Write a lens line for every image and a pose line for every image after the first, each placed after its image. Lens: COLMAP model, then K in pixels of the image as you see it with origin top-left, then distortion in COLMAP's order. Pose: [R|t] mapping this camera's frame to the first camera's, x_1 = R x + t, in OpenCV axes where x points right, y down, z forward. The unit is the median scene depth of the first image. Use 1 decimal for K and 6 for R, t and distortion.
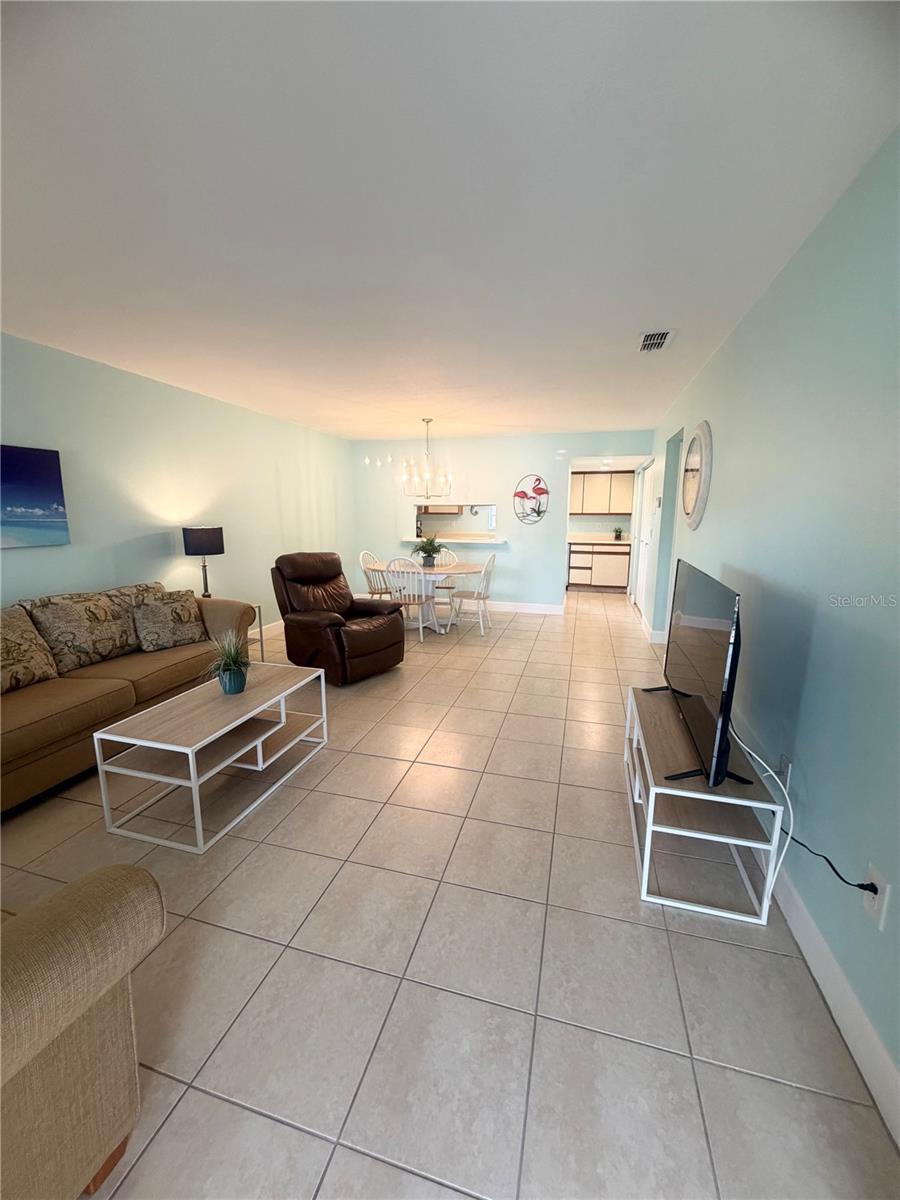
lens RADIAL K [[478.2, 0, 450.2], [0, 478.2, 597.2], [0, 0, 1]] dist [0.000101, -0.000050]
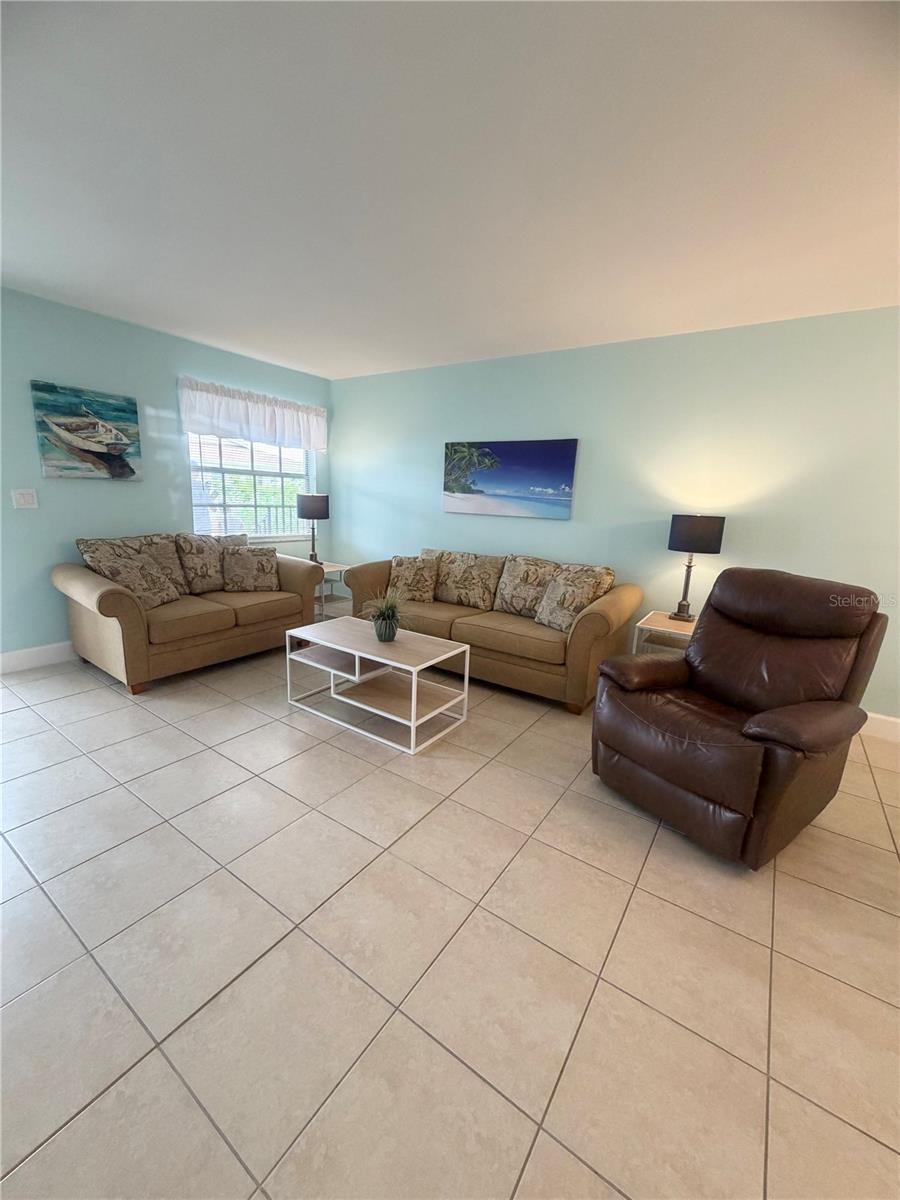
lens RADIAL K [[478.2, 0, 450.2], [0, 478.2, 597.2], [0, 0, 1]] dist [0.000101, -0.000050]
pose [[-0.322130, 0.177720, -0.929865, 0.206635], [-0.209787, 0.944401, 0.253174, -0.084101], [0.923159, 0.276628, -0.266936, 0.550606]]
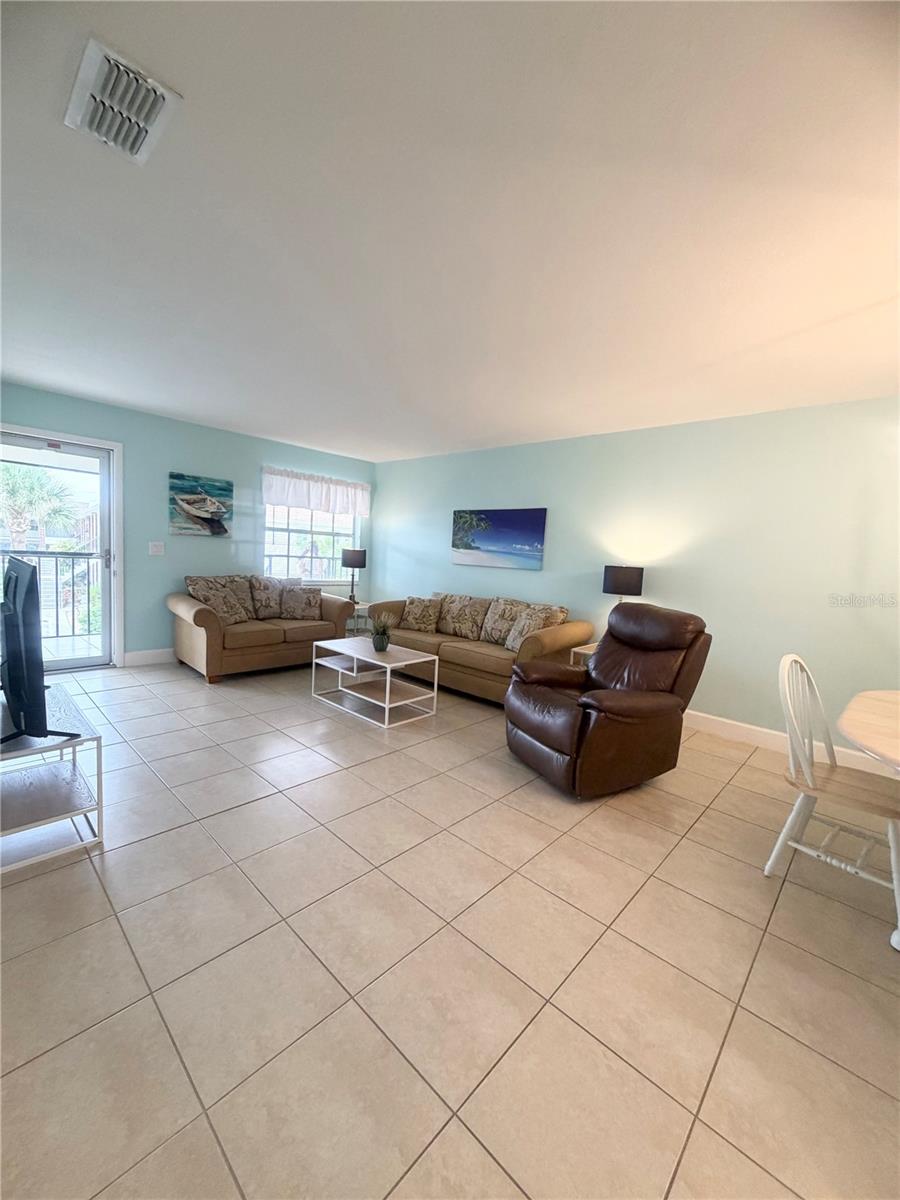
lens RADIAL K [[478.2, 0, 450.2], [0, 478.2, 597.2], [0, 0, 1]] dist [0.000101, -0.000050]
pose [[-0.460113, 0.051444, -0.886369, 0.318199], [-0.212662, 0.962874, 0.166277, -0.108619], [0.862015, 0.265004, -0.432091, 0.710921]]
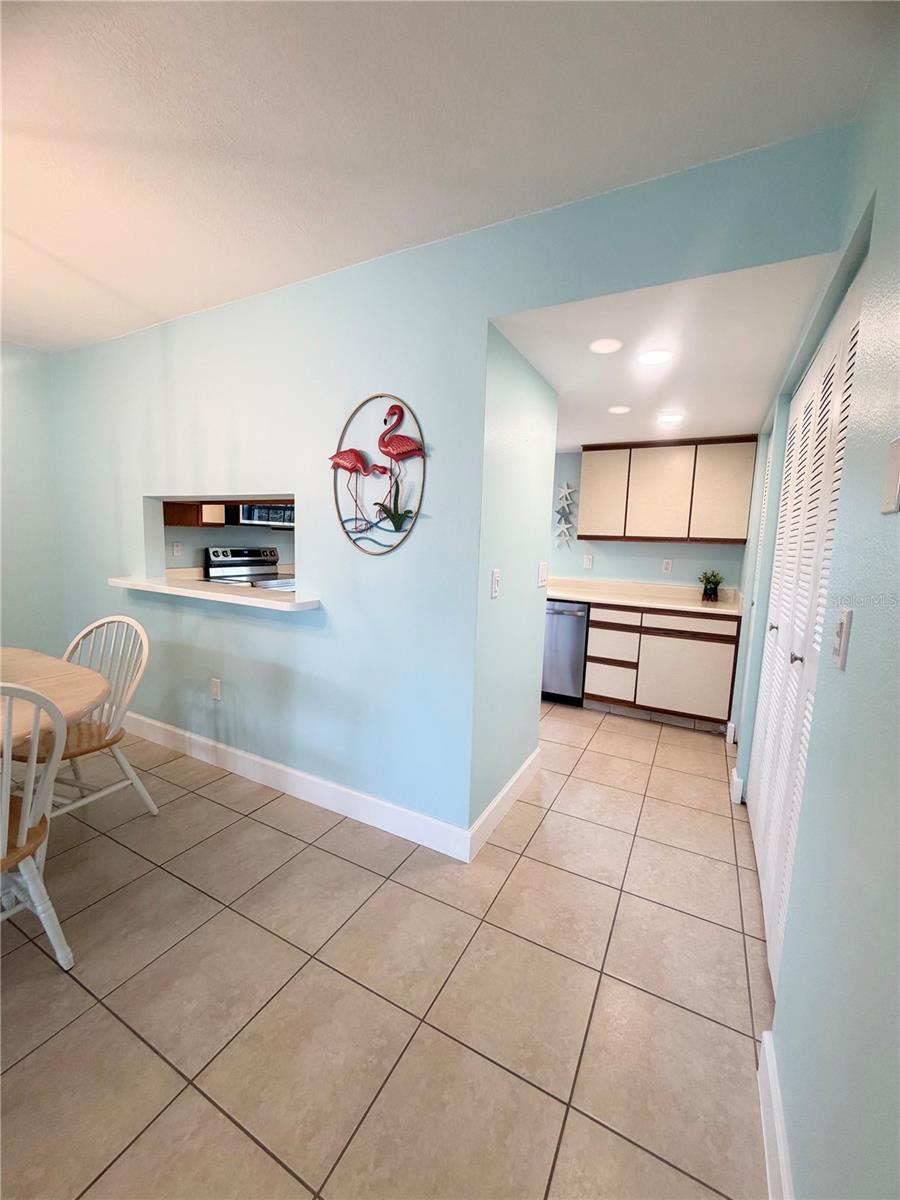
lens RADIAL K [[478.2, 0, 450.2], [0, 478.2, 597.2], [0, 0, 1]] dist [0.000101, -0.000050]
pose [[0.976225, 0.055225, -0.209604, 0.286293], [-0.067963, 0.996222, -0.054061, -0.113153], [0.205827, 0.067021, 0.976291, 0.716282]]
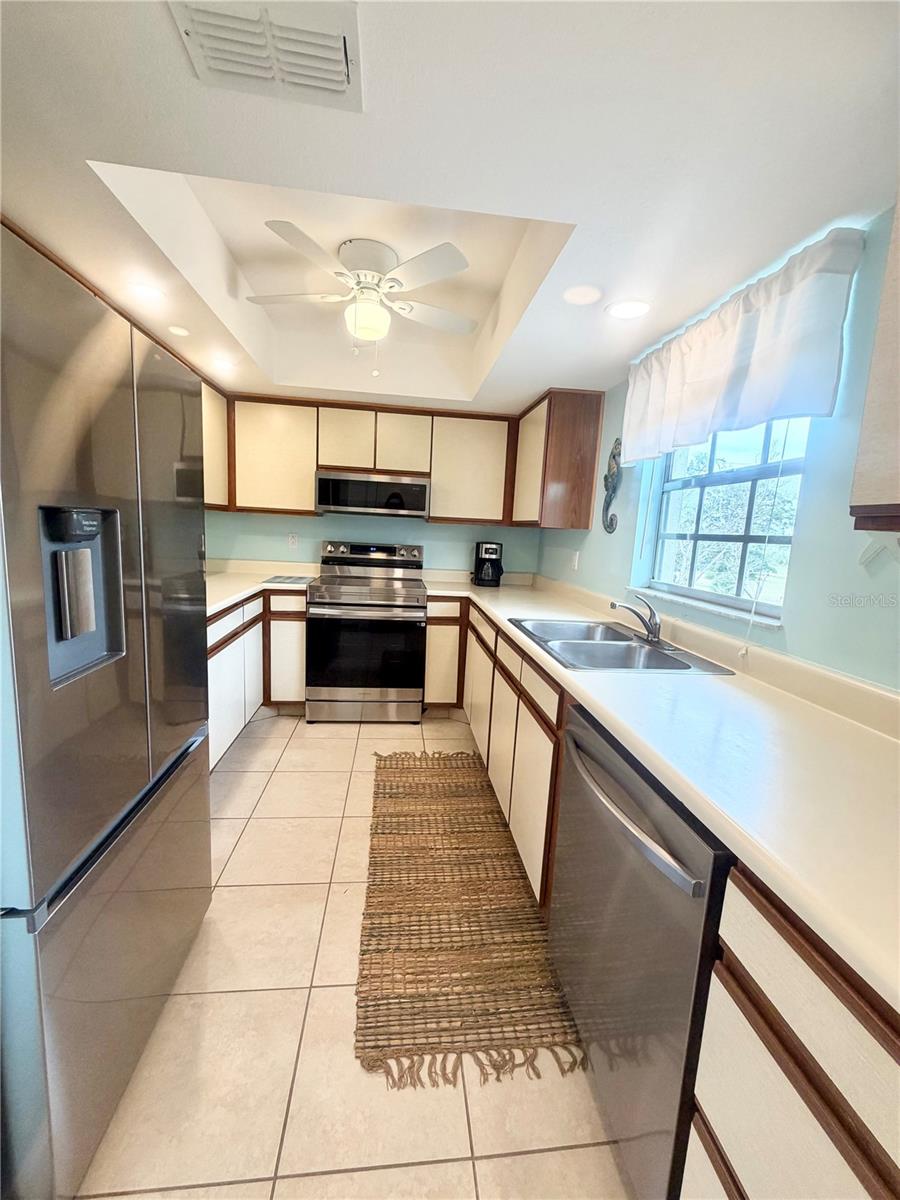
lens RADIAL K [[479.9, 0, 460.9], [0, 479.9, 598.1], [0, 0, 1]] dist [0.001937, 0.000027]
pose [[0.394835, 0.147274, -0.906871, 0.395320], [-0.216352, 0.974215, 0.064015, -0.198005], [0.892915, 0.170928, 0.416517, 1.199035]]
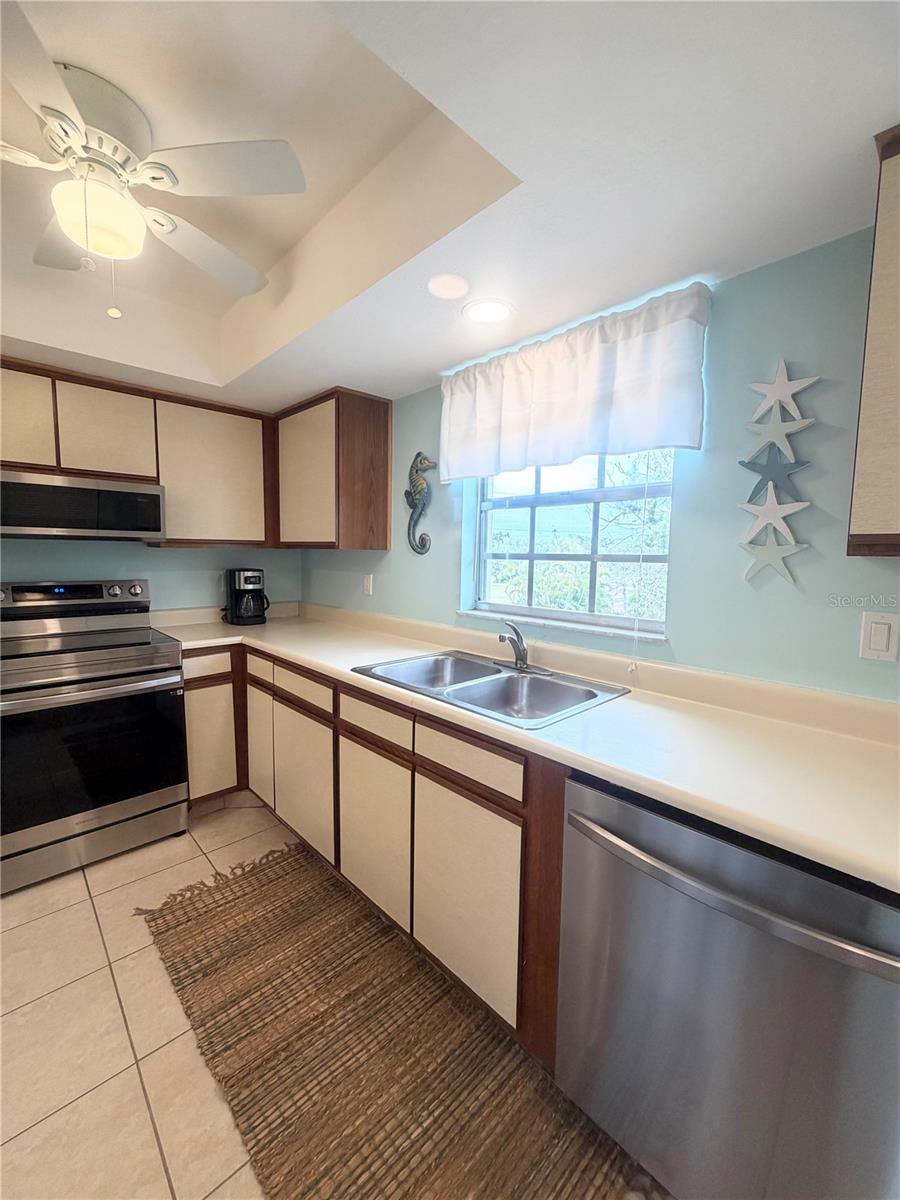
lens RADIAL K [[475.3, 0, 457.0], [0, 475.3, 597.3], [0, 0, 1]] dist [0.000114, -0.000354]
pose [[0.867613, 0.056611, -0.494007, 0.281428], [-0.102394, 0.992546, -0.066091, -0.197560], [0.486583, 0.107925, 0.866943, 1.167580]]
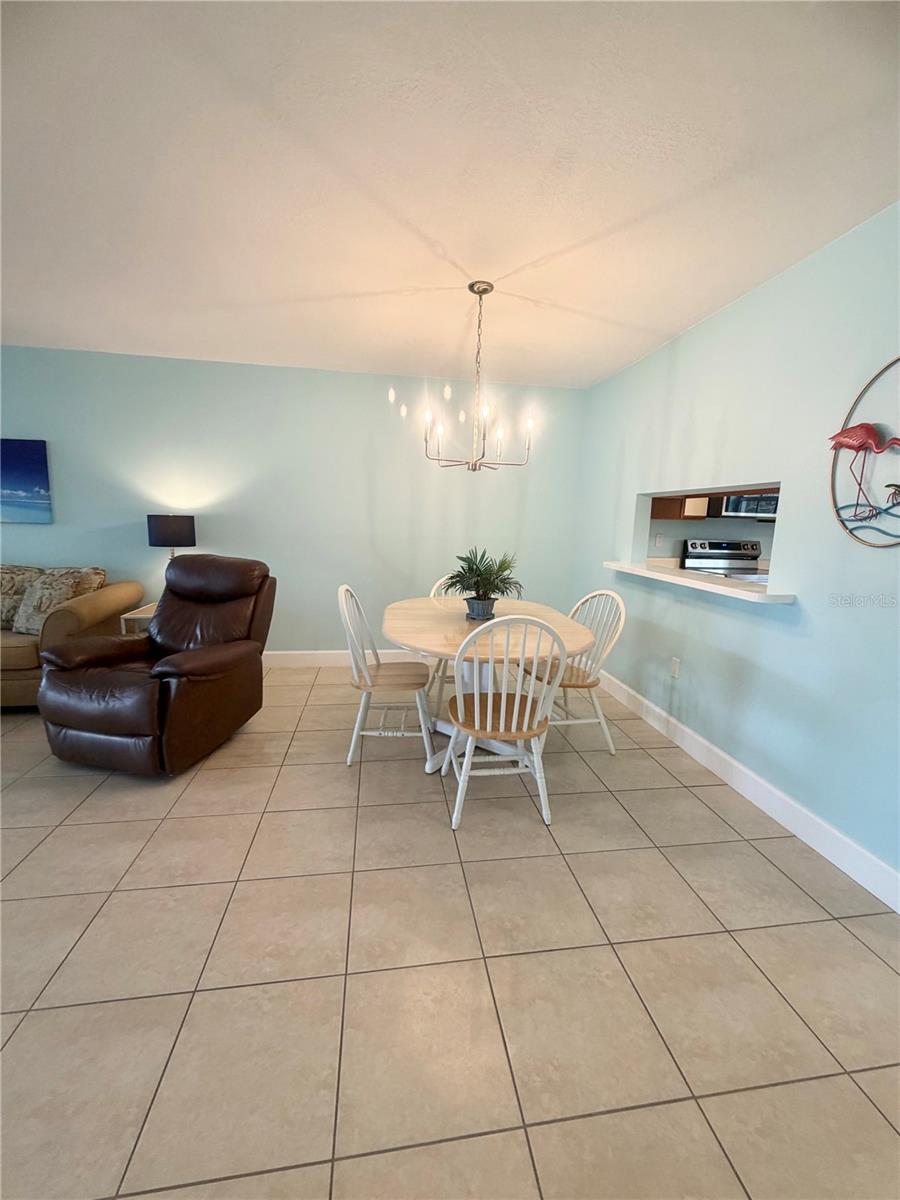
lens RADIAL K [[478.2, 0, 450.2], [0, 478.2, 597.2], [0, 0, 1]] dist [0.000101, -0.000050]
pose [[0.410594, 0.153992, -0.898721, 0.314735], [-0.186614, 0.978965, 0.082484, -0.105140], [0.892518, 0.133846, 0.430694, 0.690753]]
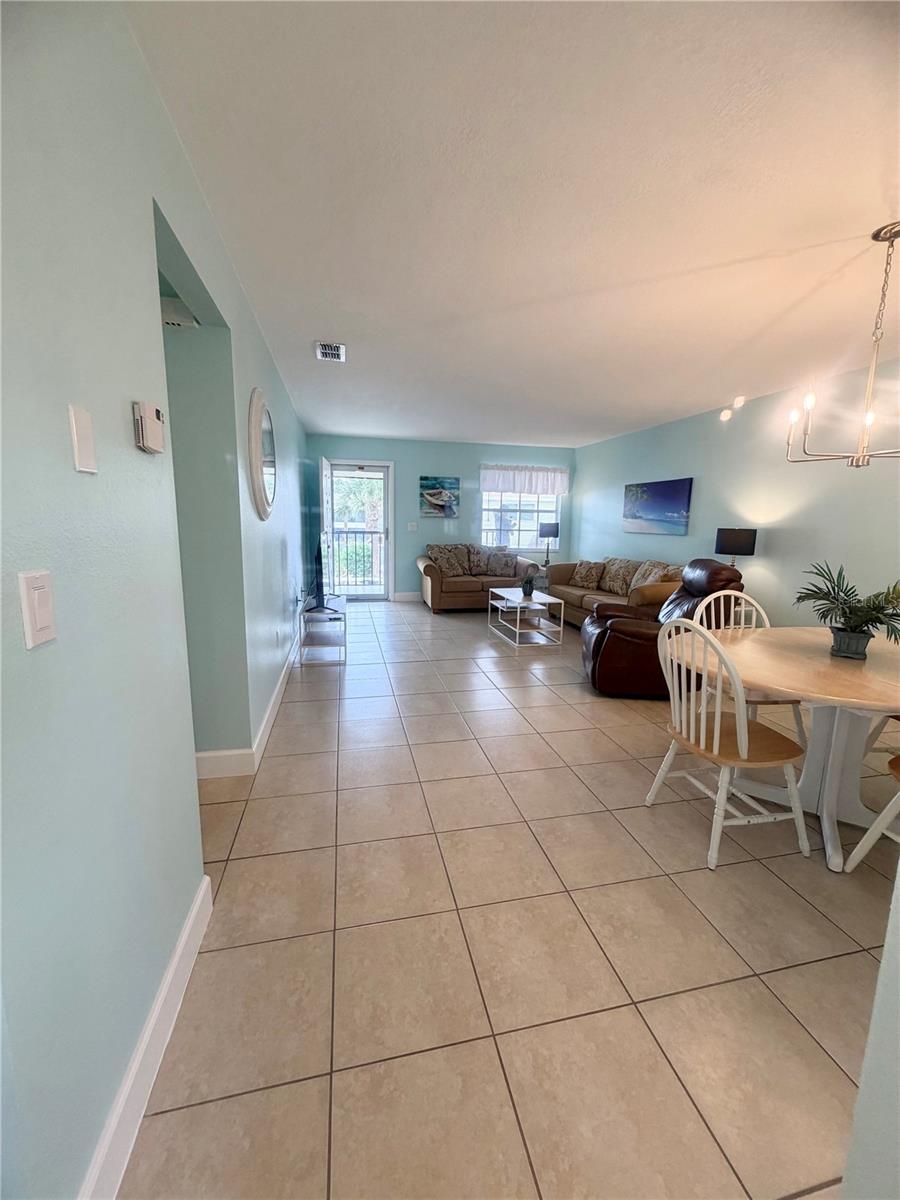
lens RADIAL K [[478.2, 0, 450.2], [0, 478.2, 597.2], [0, 0, 1]] dist [0.000101, -0.000050]
pose [[-0.880746, 0.057065, -0.470138, 0.336685], [-0.103789, 0.945324, 0.309177, -0.165235], [0.462076, 0.321102, -0.826668, 1.020041]]
